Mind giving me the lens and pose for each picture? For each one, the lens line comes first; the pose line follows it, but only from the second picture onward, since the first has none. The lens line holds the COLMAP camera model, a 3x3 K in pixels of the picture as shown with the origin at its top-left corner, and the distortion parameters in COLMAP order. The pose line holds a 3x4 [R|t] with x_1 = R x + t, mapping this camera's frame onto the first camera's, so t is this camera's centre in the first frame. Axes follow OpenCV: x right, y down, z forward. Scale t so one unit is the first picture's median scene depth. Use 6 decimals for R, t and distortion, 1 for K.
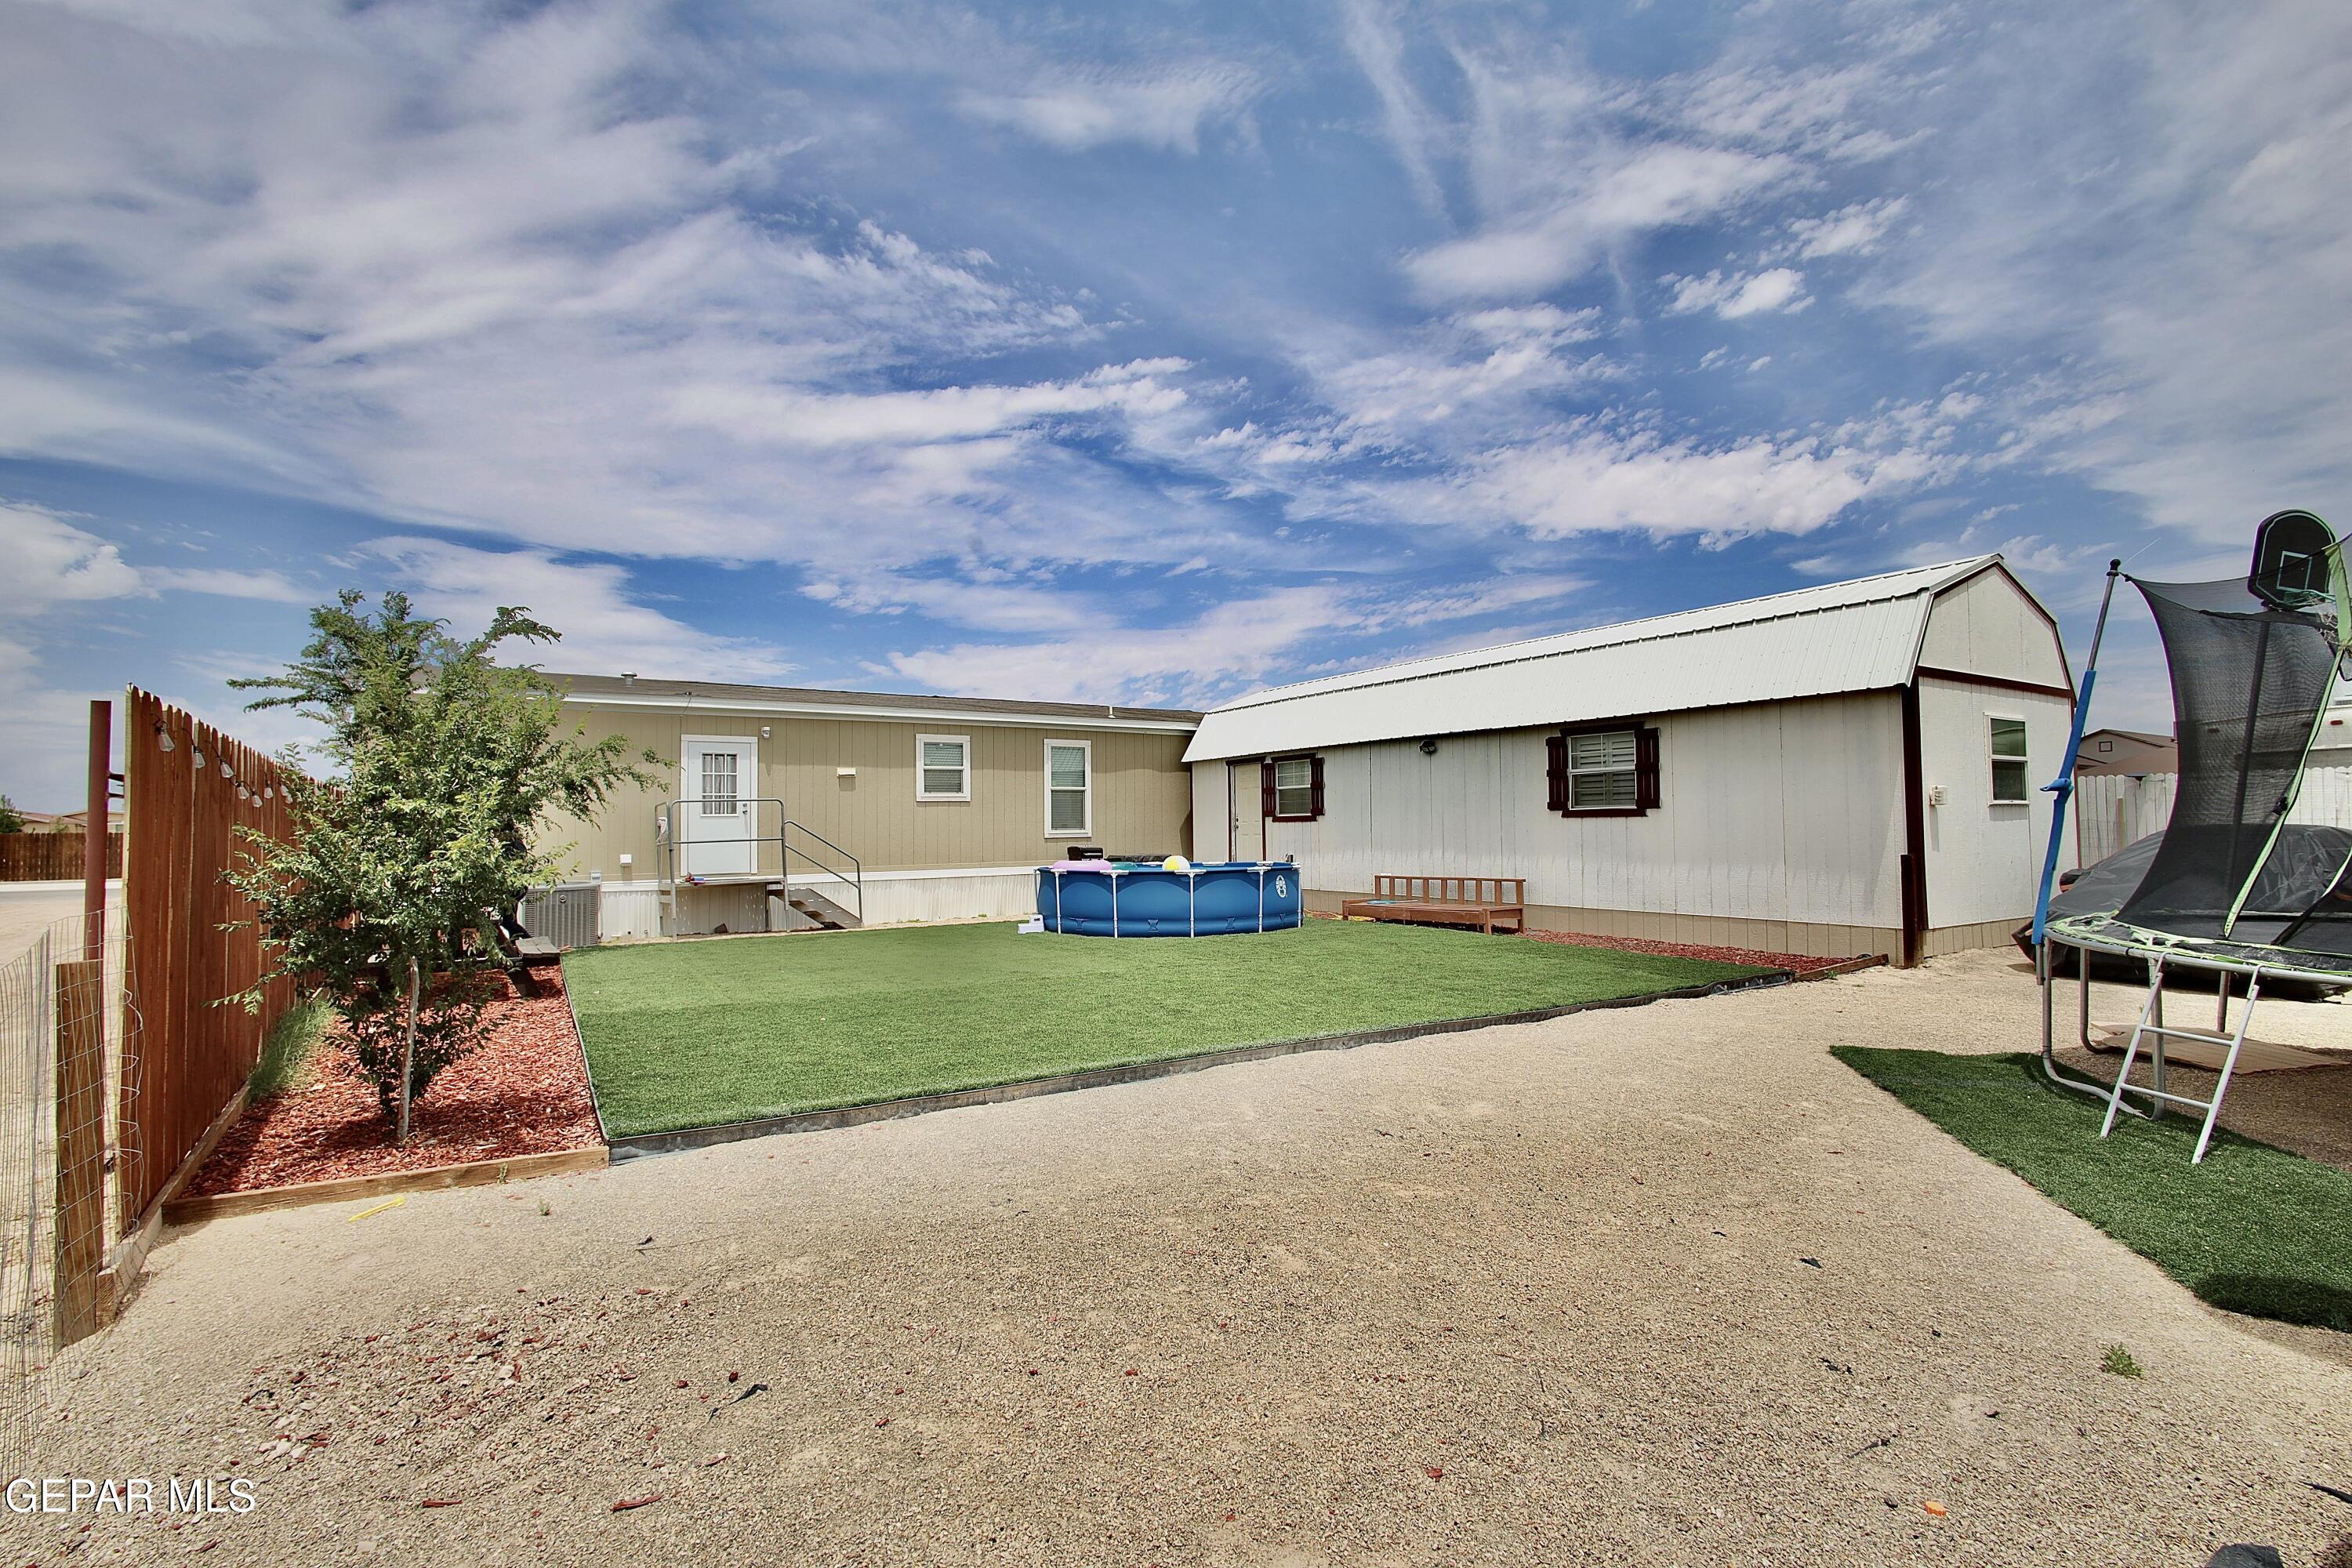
lens RADIAL K [[1088.1, 0, 1158.8], [0, 1088.1, 806.4], [0, 0, 1]] dist [0.009244, 0.000265]
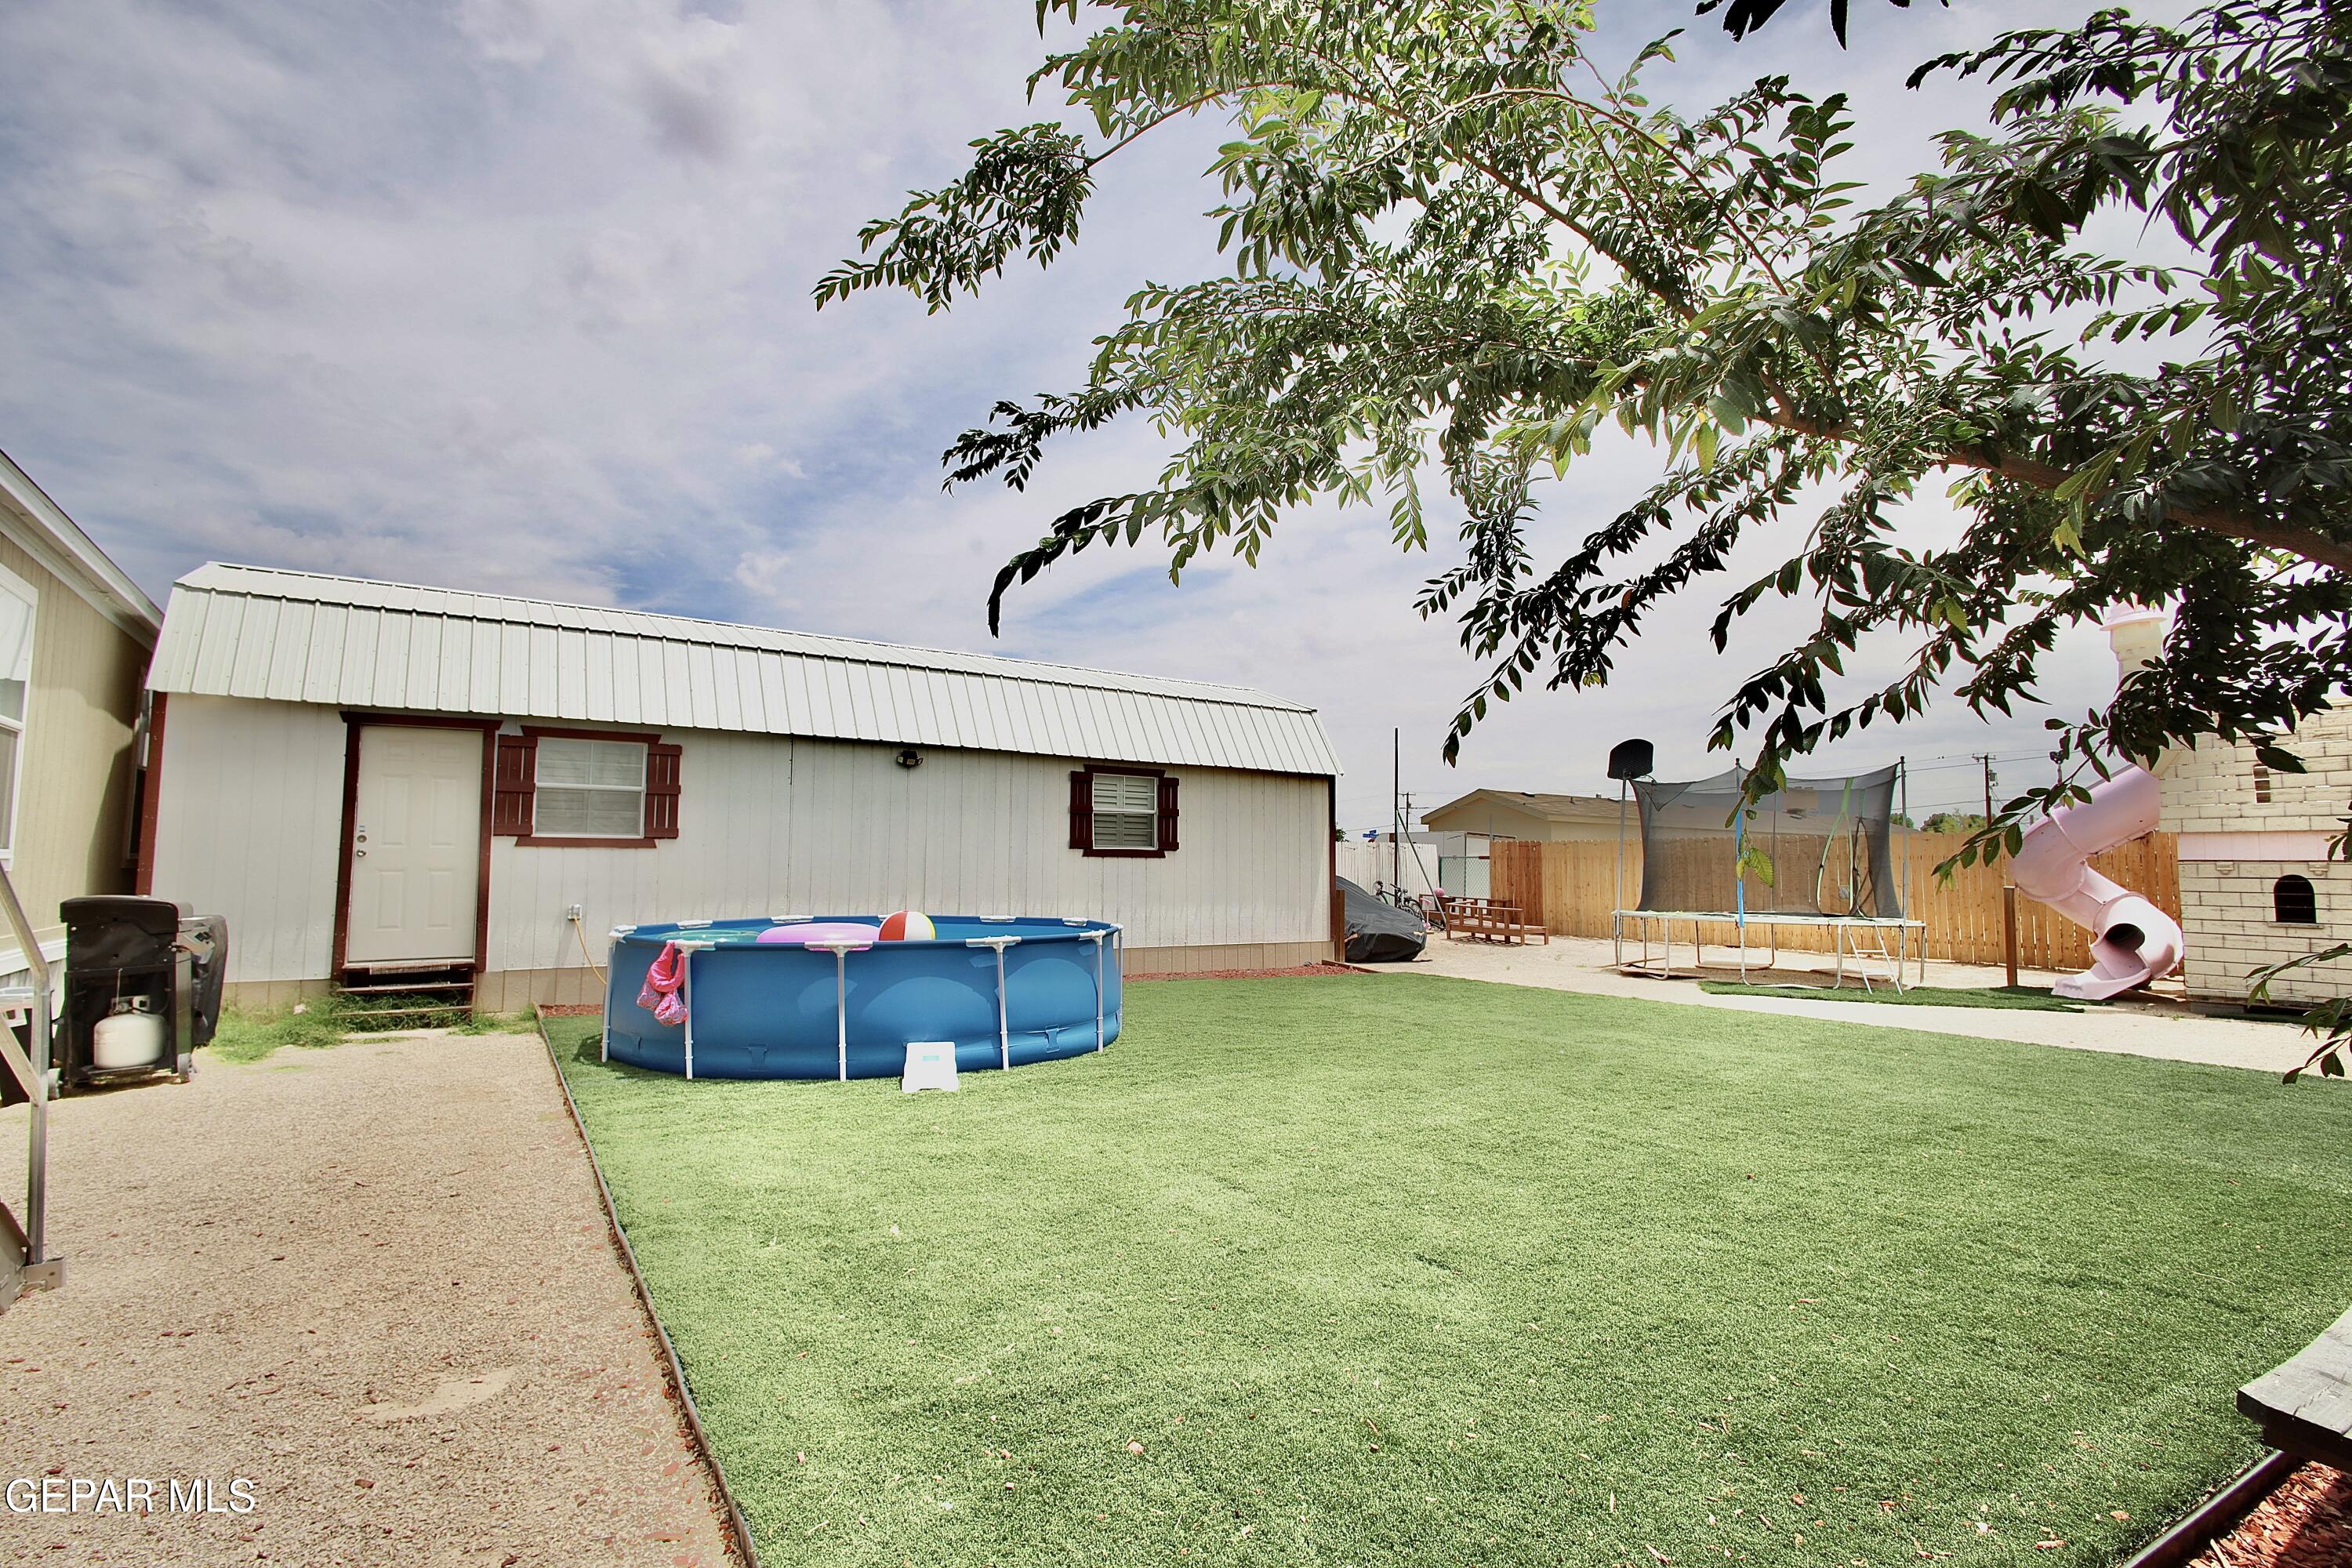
lens RADIAL K [[1088.1, 0, 1175.2], [0, 1088.1, 788.9], [0, 0, 1]] dist [0.009244, 0.000265]
pose [[0.024601, 0.079195, 0.996556, -2.557231], [-0.035543, 0.996296, -0.078297, 0.102118], [-0.999065, -0.033494, 0.027325, 3.907634]]
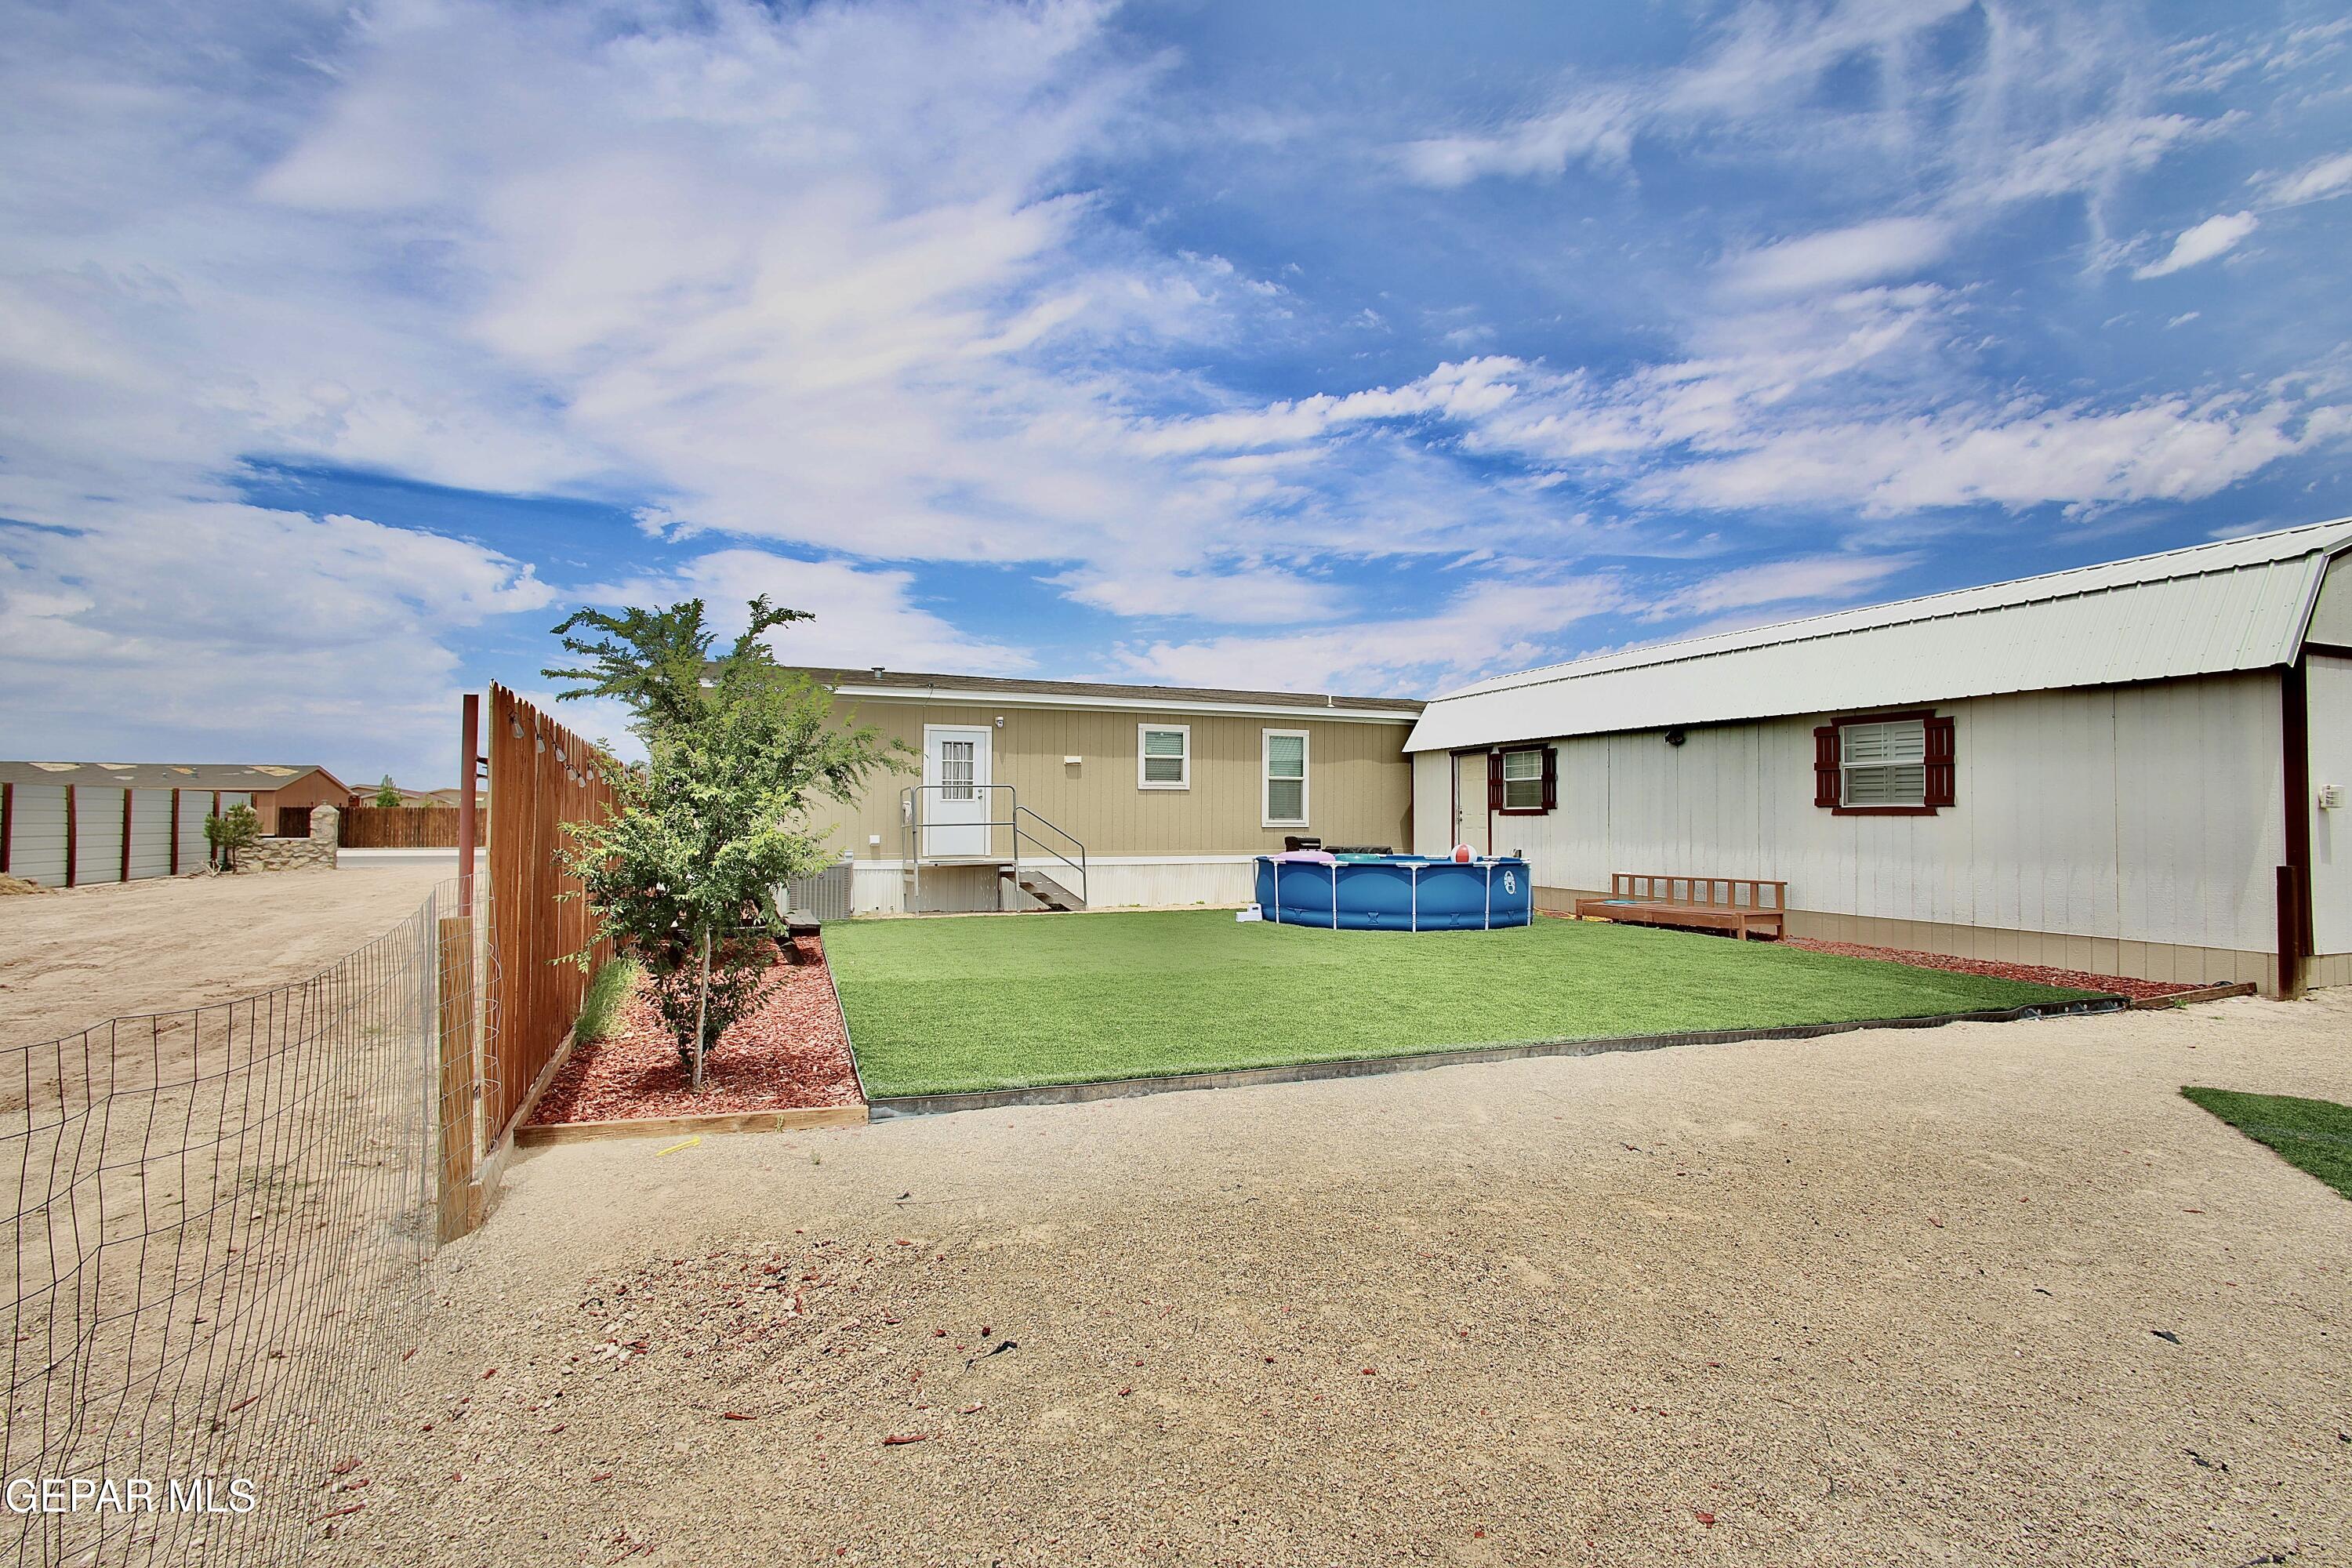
lens RADIAL K [[1088.1, 0, 1163.2], [0, 1088.1, 781.8], [0, 0, 1]] dist [0.009244, 0.000265]
pose [[0.981306, 0.010227, -0.192183, -0.012572], [-0.012655, 0.999855, -0.011411, -0.000145], [0.192038, 0.013630, 0.981293, -0.005708]]
